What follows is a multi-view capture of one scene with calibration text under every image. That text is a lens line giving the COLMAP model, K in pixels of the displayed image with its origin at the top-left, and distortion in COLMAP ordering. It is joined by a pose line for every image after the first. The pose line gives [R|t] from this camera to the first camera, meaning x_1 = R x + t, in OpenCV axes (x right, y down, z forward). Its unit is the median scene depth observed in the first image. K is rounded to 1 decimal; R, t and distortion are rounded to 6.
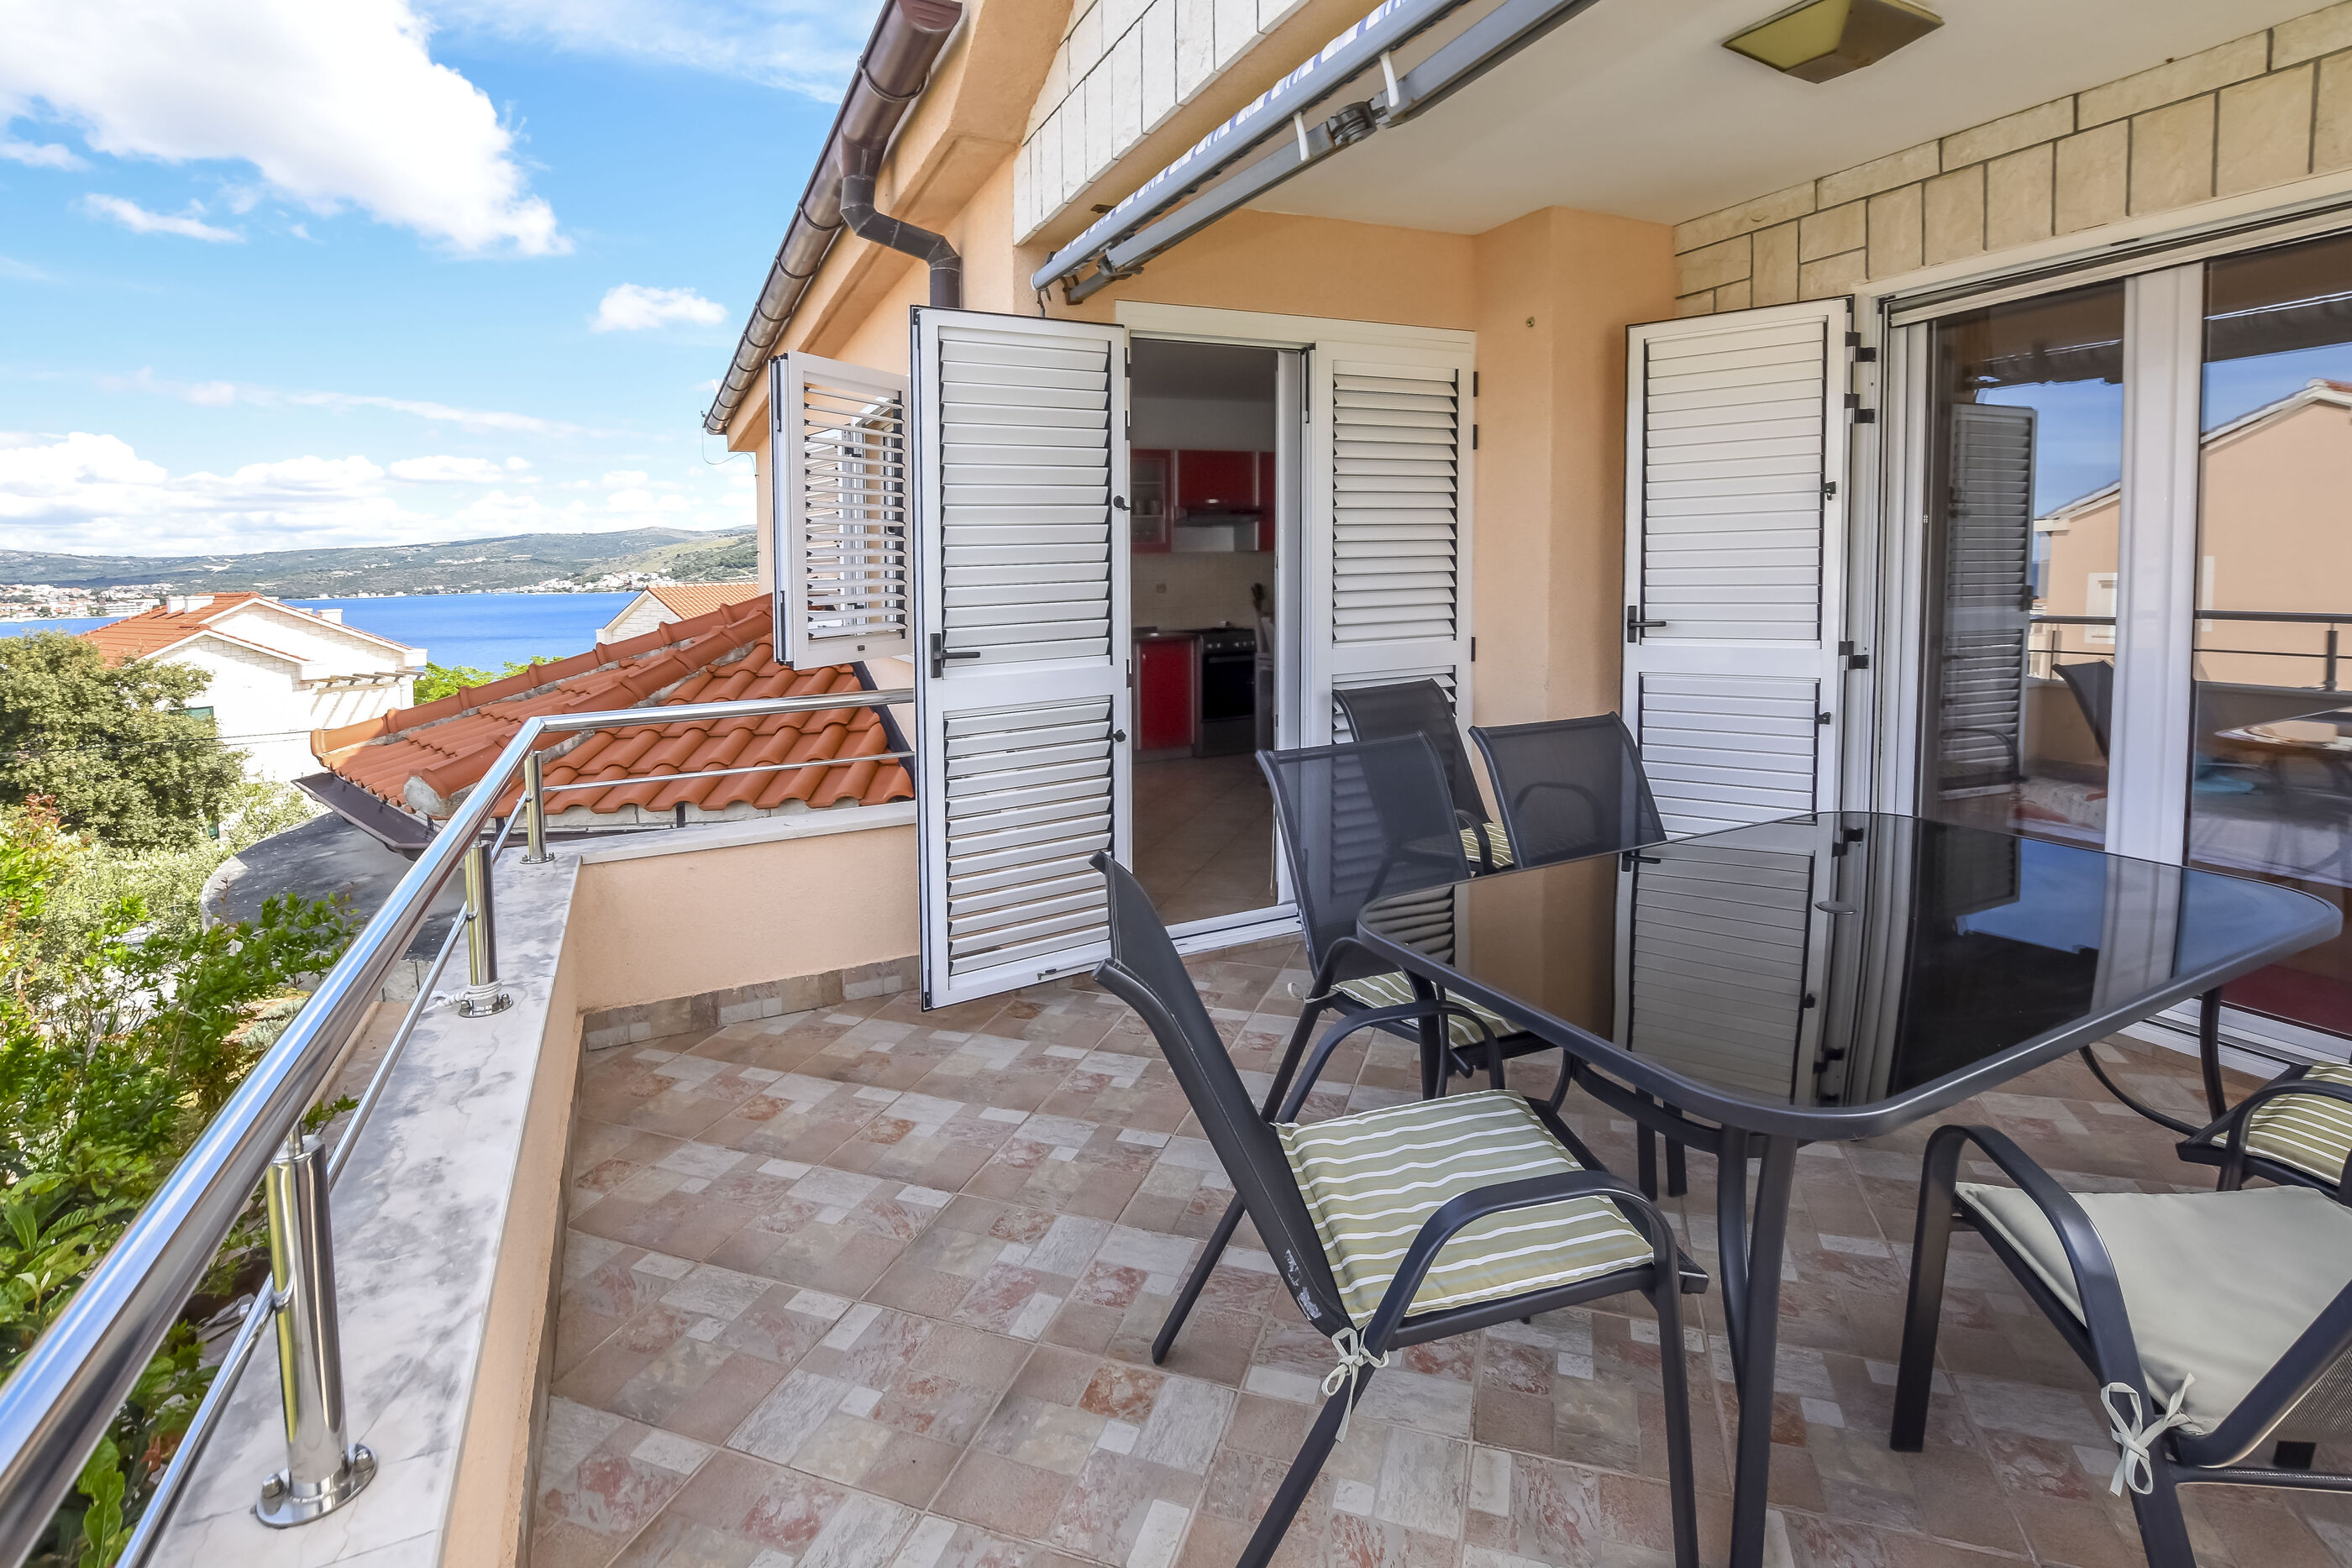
lens RADIAL K [[1002.5, 0, 1167.6], [0, 1002.5, 838.7], [0, 0, 1]] dist [-0.034080, 0.004334]
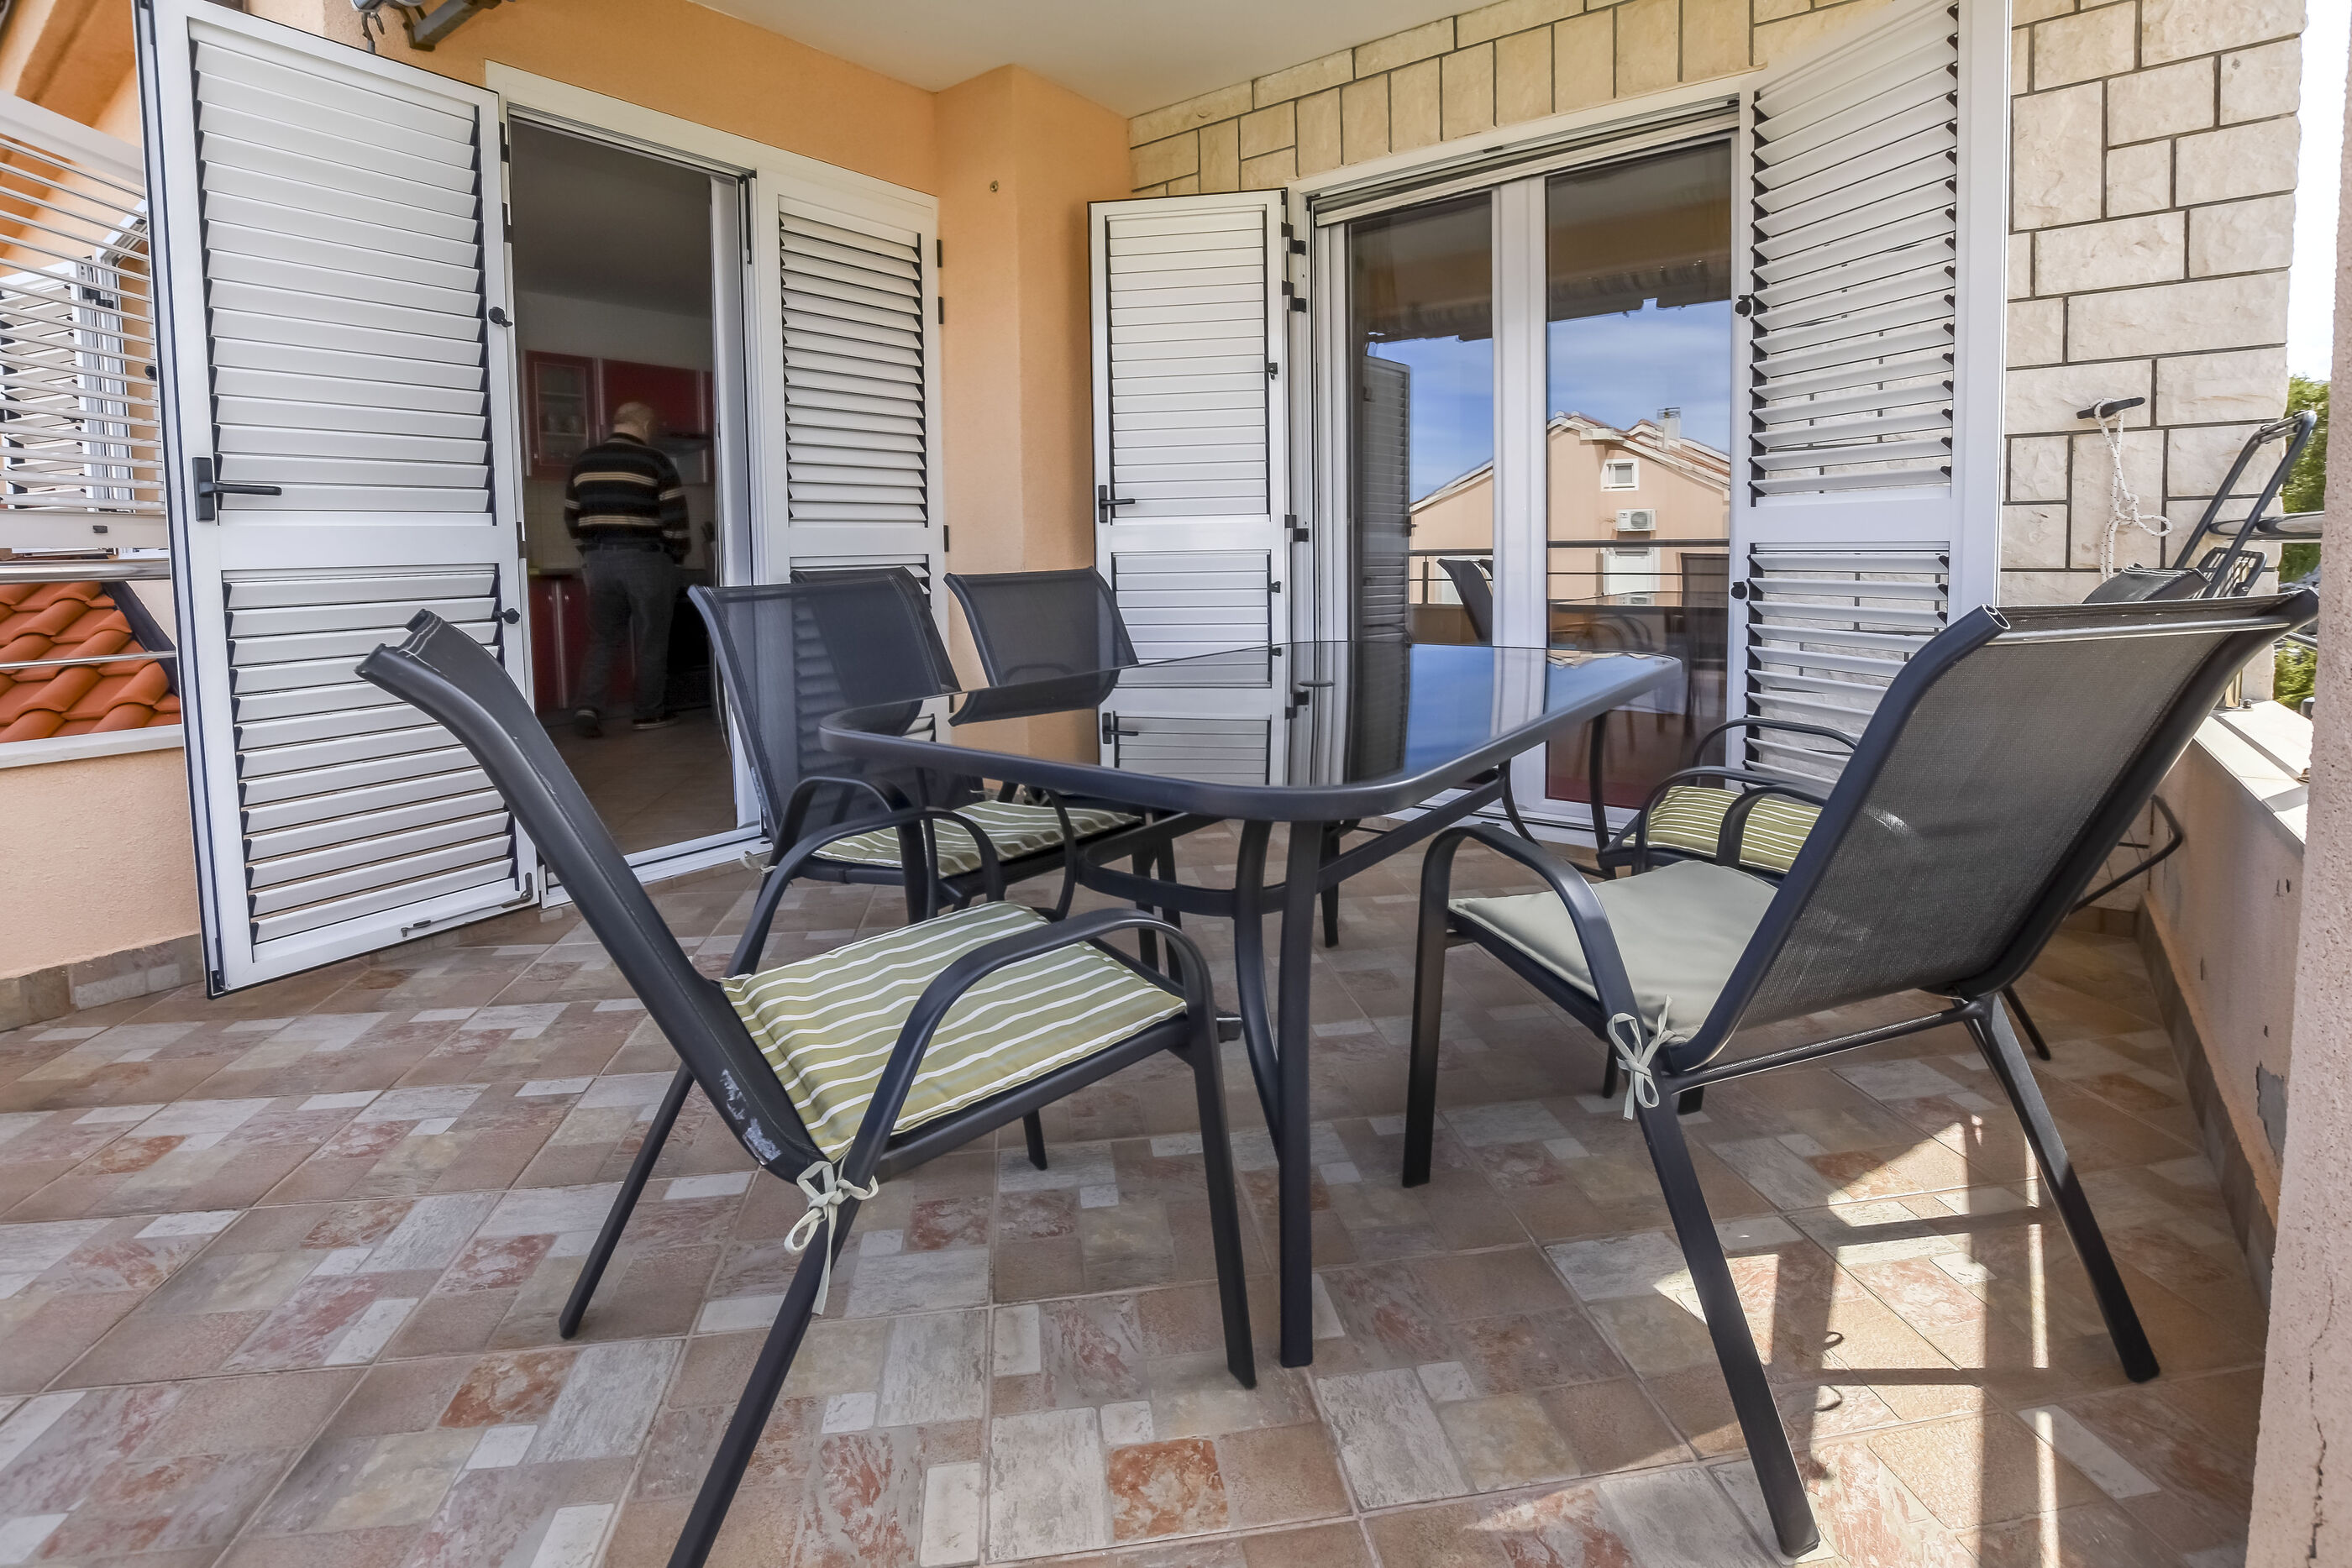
lens RADIAL K [[1002.5, 0, 1167.6], [0, 1002.5, 838.7], [0, 0, 1]] dist [-0.034080, 0.004334]
pose [[0.873982, -0.046591, 0.483721, 0.032740], [0.042676, 0.998906, 0.019105, 0.131828], [-0.484082, 0.003946, 0.875014, 0.124428]]
